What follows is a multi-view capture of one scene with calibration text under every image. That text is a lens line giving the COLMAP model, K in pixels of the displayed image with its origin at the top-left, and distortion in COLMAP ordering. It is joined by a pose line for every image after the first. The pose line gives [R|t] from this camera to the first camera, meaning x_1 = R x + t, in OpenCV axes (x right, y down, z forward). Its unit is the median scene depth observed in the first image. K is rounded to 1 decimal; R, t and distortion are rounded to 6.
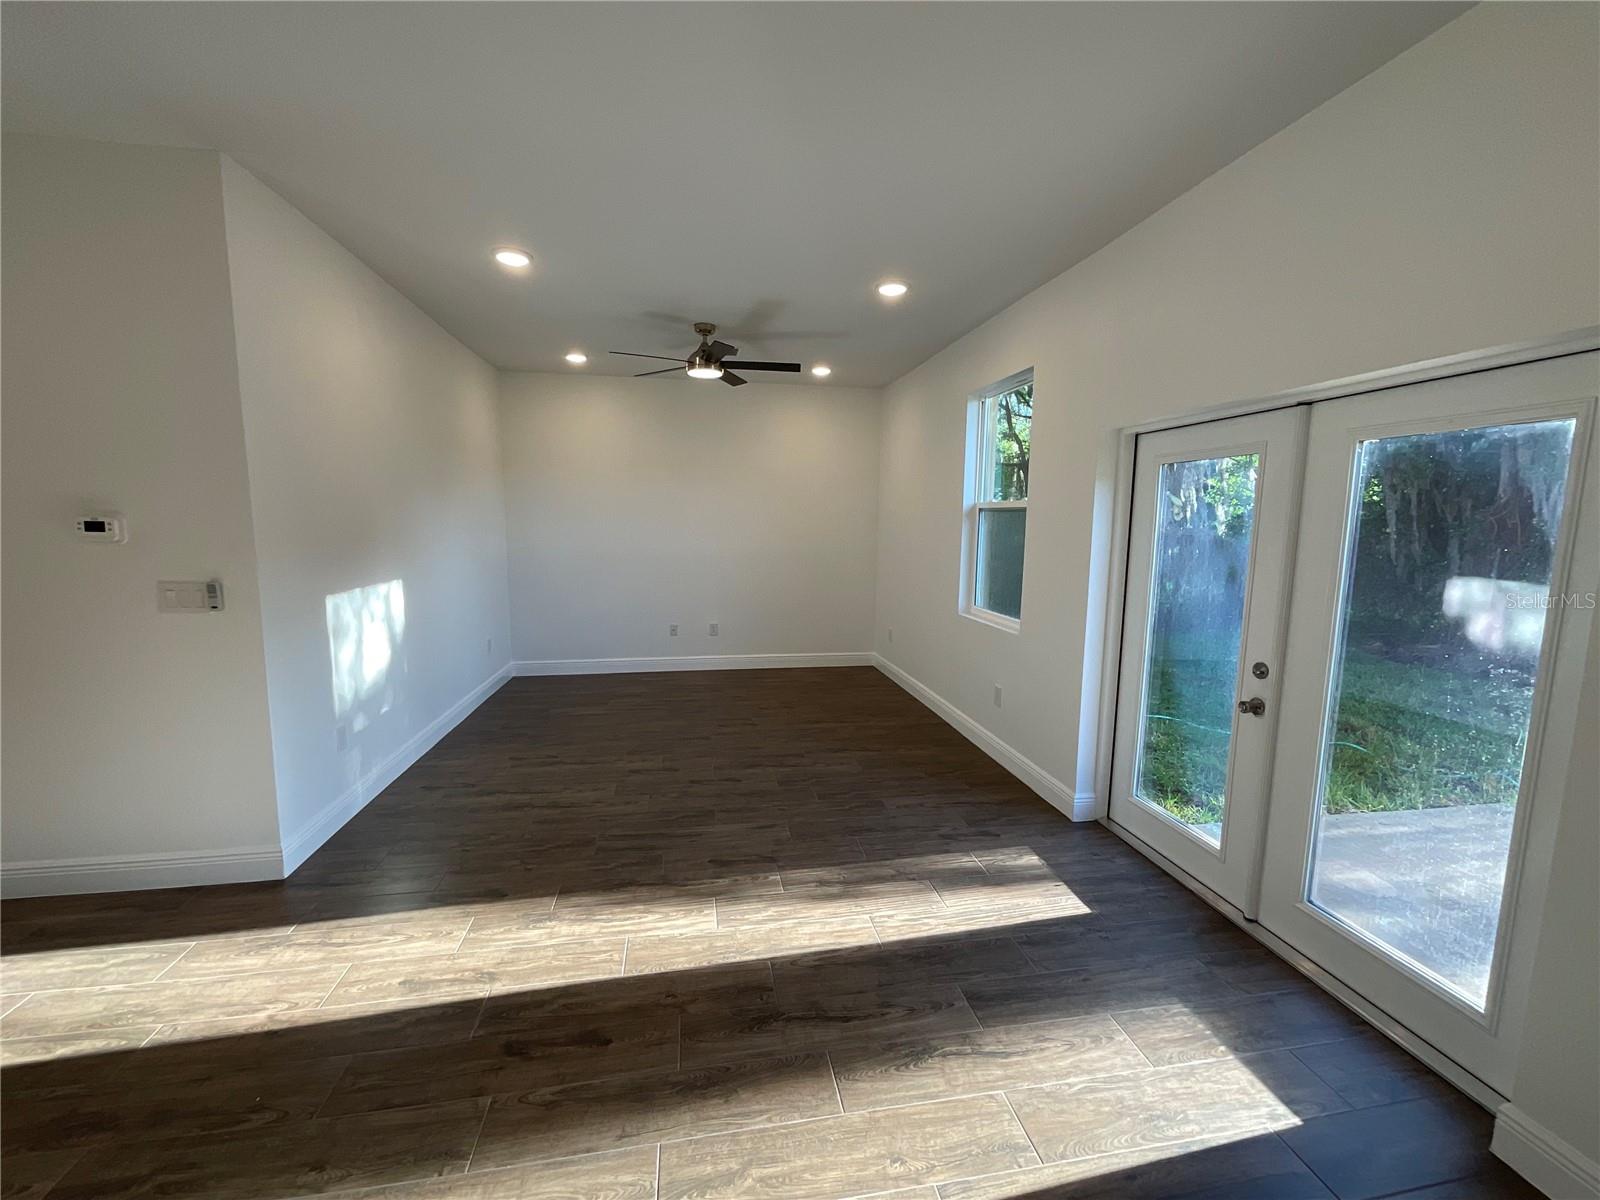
lens RADIAL K [[652.4, 0, 803.8], [0, 652.4, 598.1], [0, 0, 1]] dist [-0.009670, 0.004711]
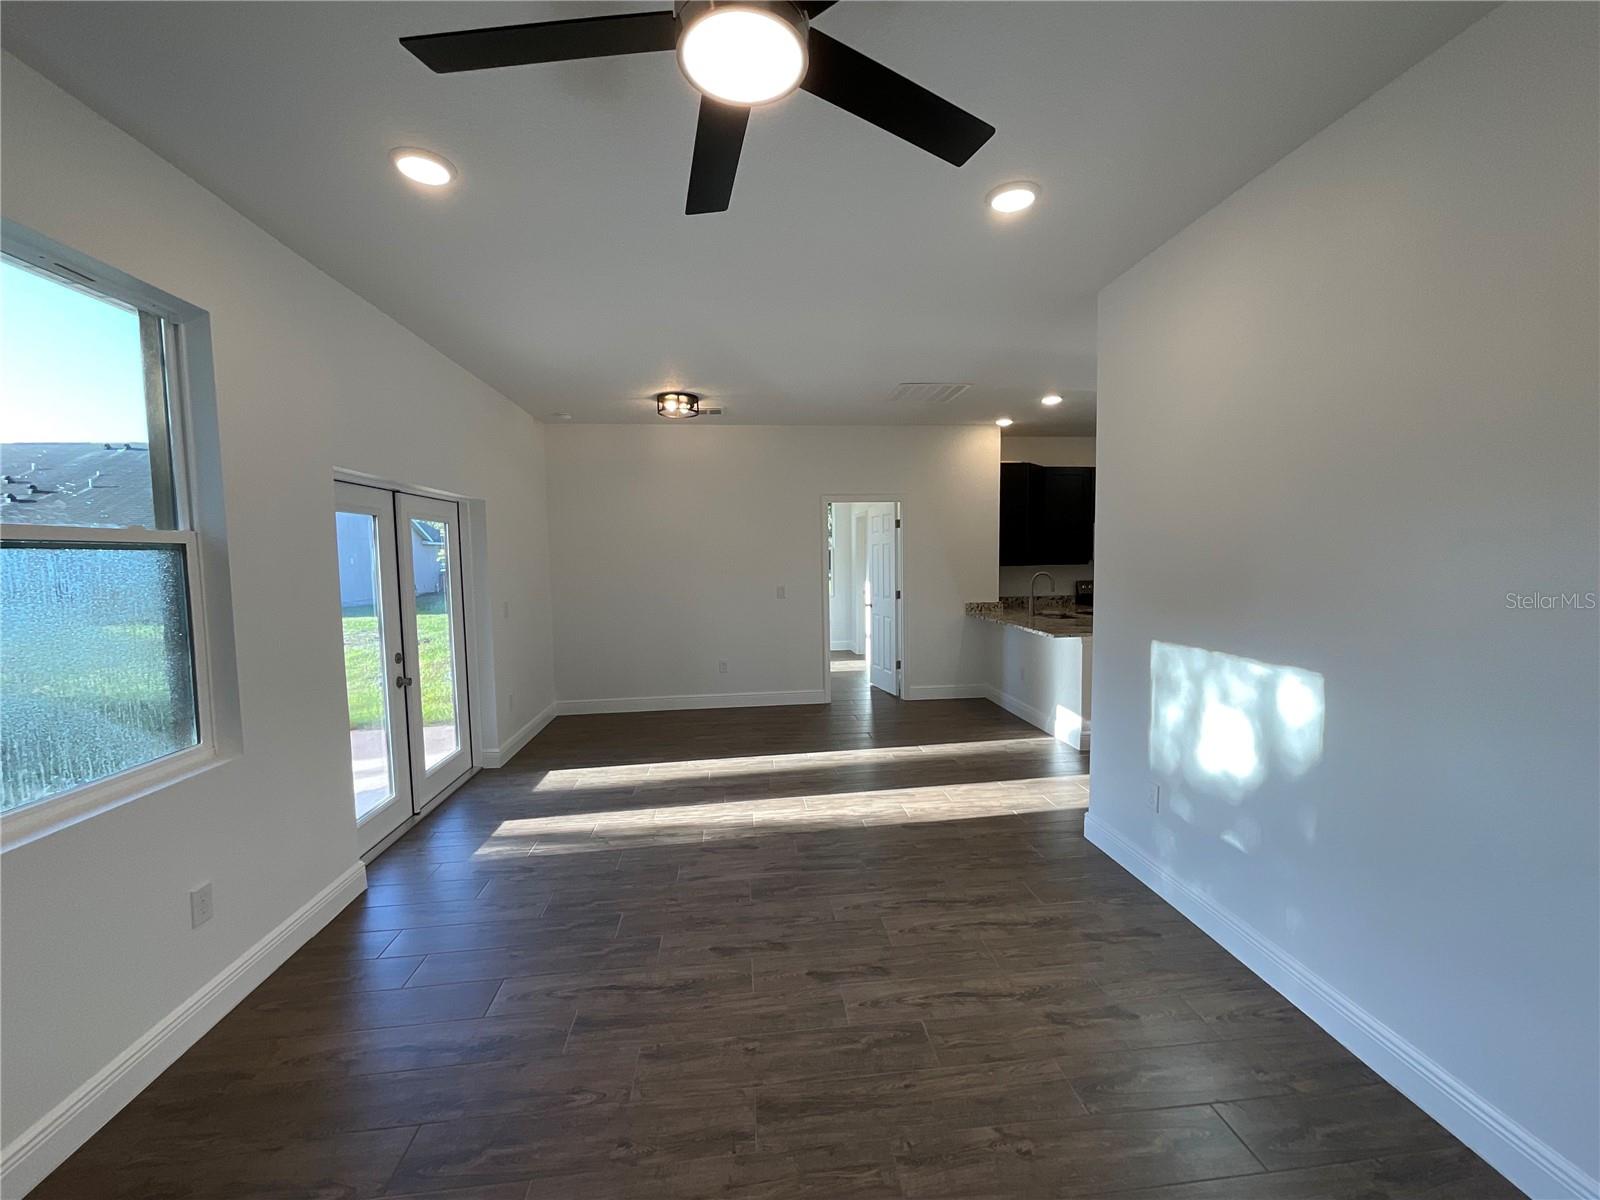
lens RADIAL K [[652.4, 0, 803.8], [0, 652.4, 598.1], [0, 0, 1]] dist [-0.009670, 0.004711]
pose [[-0.997317, -0.003885, 0.073097, -0.306454], [0.009643, 0.982914, 0.183812, -0.252490], [-0.072562, 0.184024, -0.980240, 2.026834]]
